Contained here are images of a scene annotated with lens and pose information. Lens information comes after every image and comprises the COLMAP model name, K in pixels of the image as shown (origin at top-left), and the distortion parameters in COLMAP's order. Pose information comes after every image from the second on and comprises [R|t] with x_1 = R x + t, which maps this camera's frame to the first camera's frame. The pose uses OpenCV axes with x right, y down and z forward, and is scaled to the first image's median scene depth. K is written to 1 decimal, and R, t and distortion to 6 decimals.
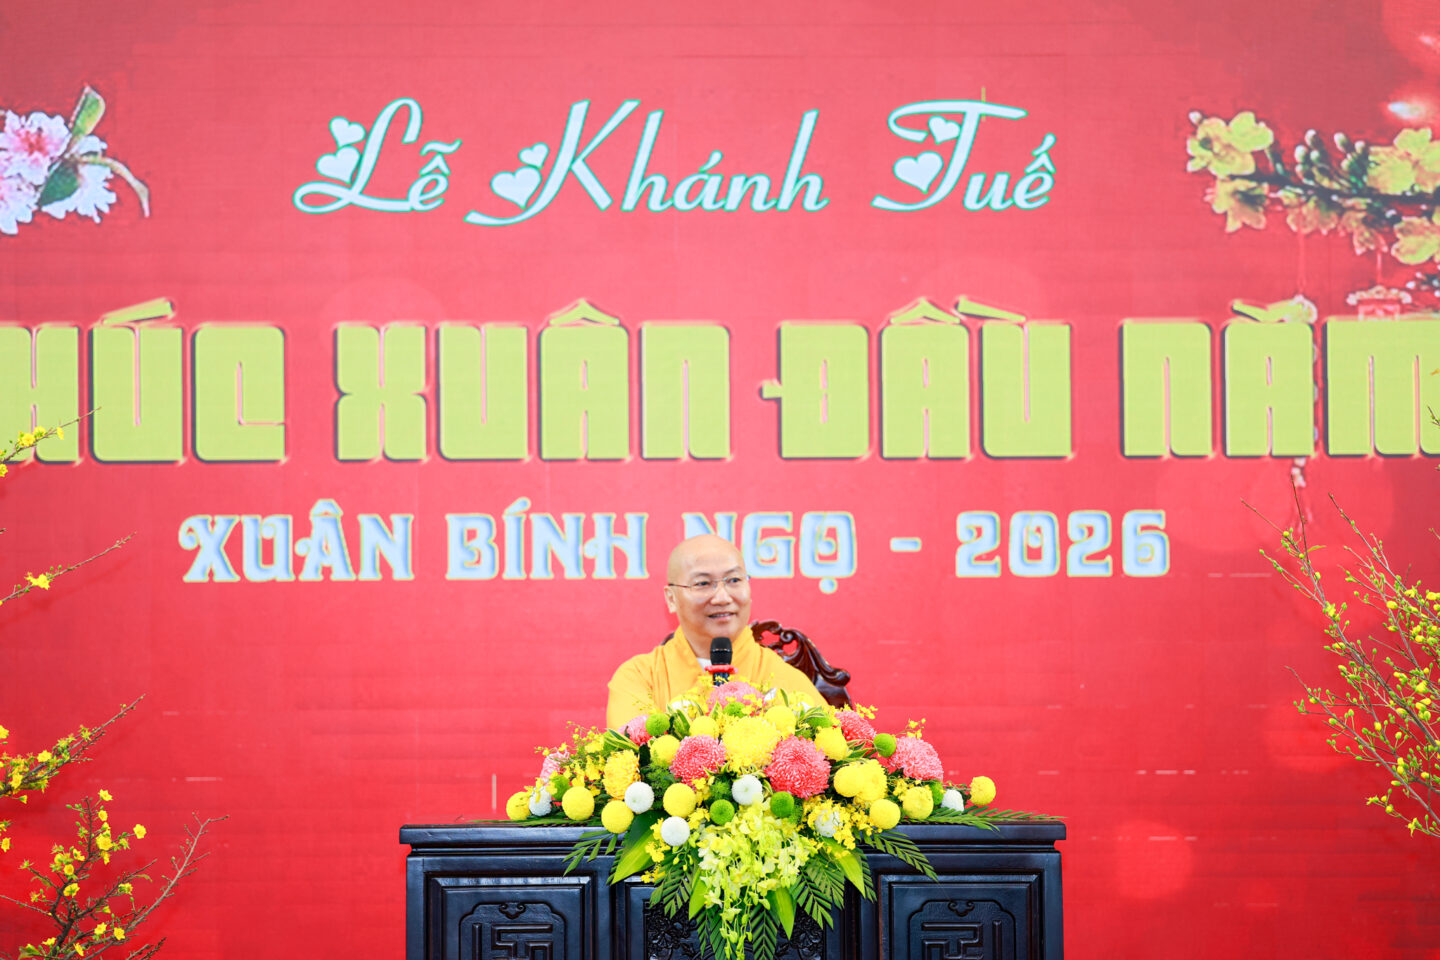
lens RADIAL K [[4701.1, 0, 720.0], [0, 4701.1, 480.0], [0, 0, 1]] dist [0.476659, -1.333792]
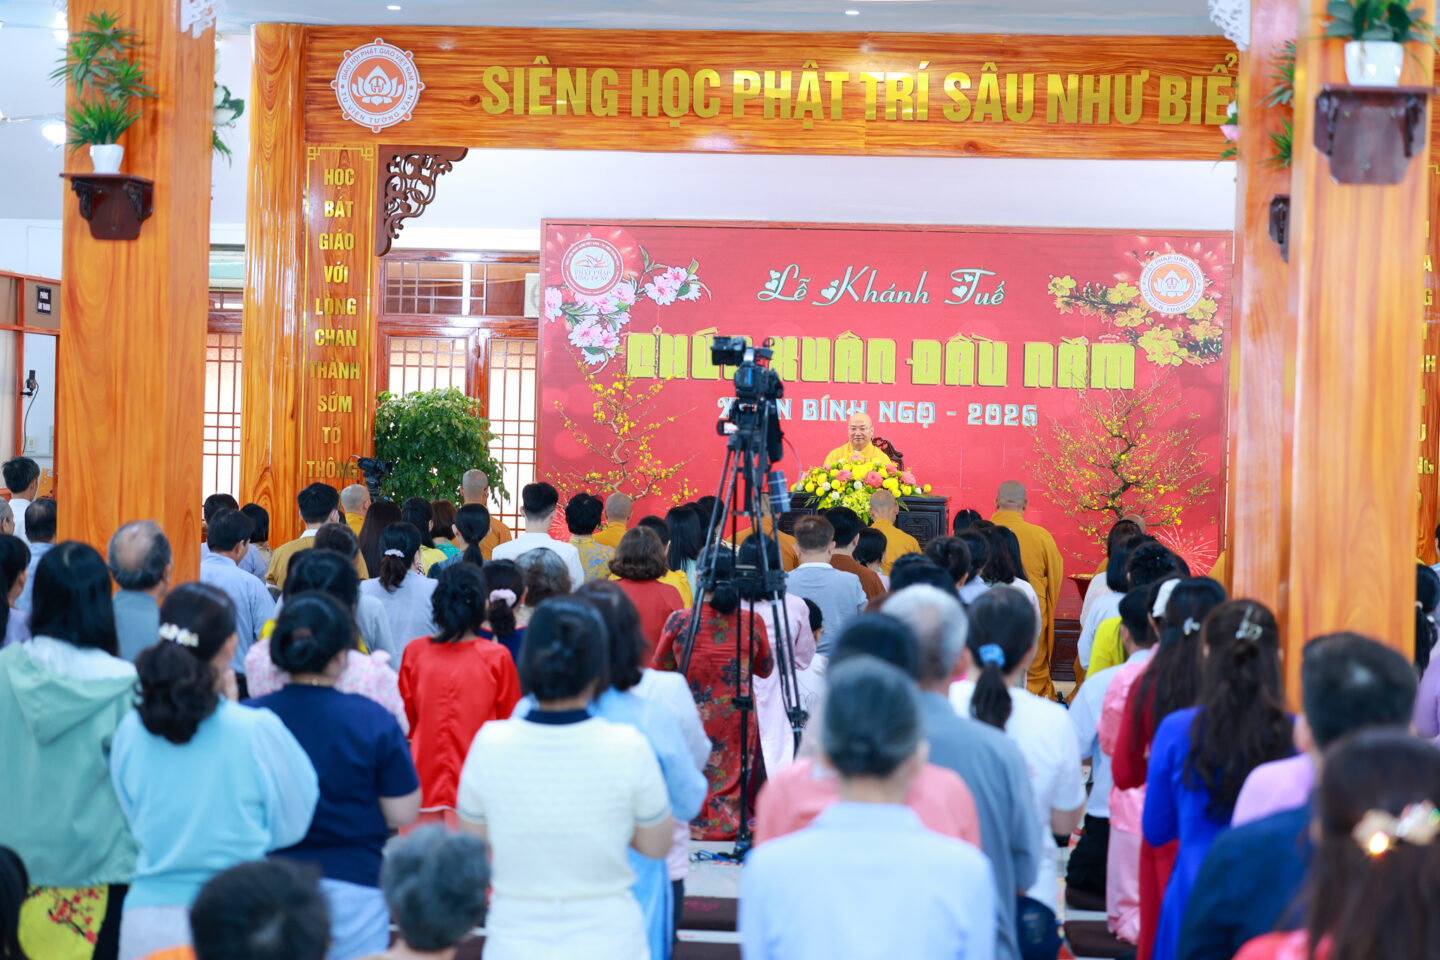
lens RADIAL K [[2910.6, 0, 720.0], [0, 2910.6, 480.0], [0, 0, 1]] dist [-0.054378, -0.086823]
pose [[0.990574, 0.034621, -0.132530, 0.142870], [-0.027661, 0.998158, 0.054004, -0.041187], [0.134155, -0.049829, 0.989707, -0.899807]]
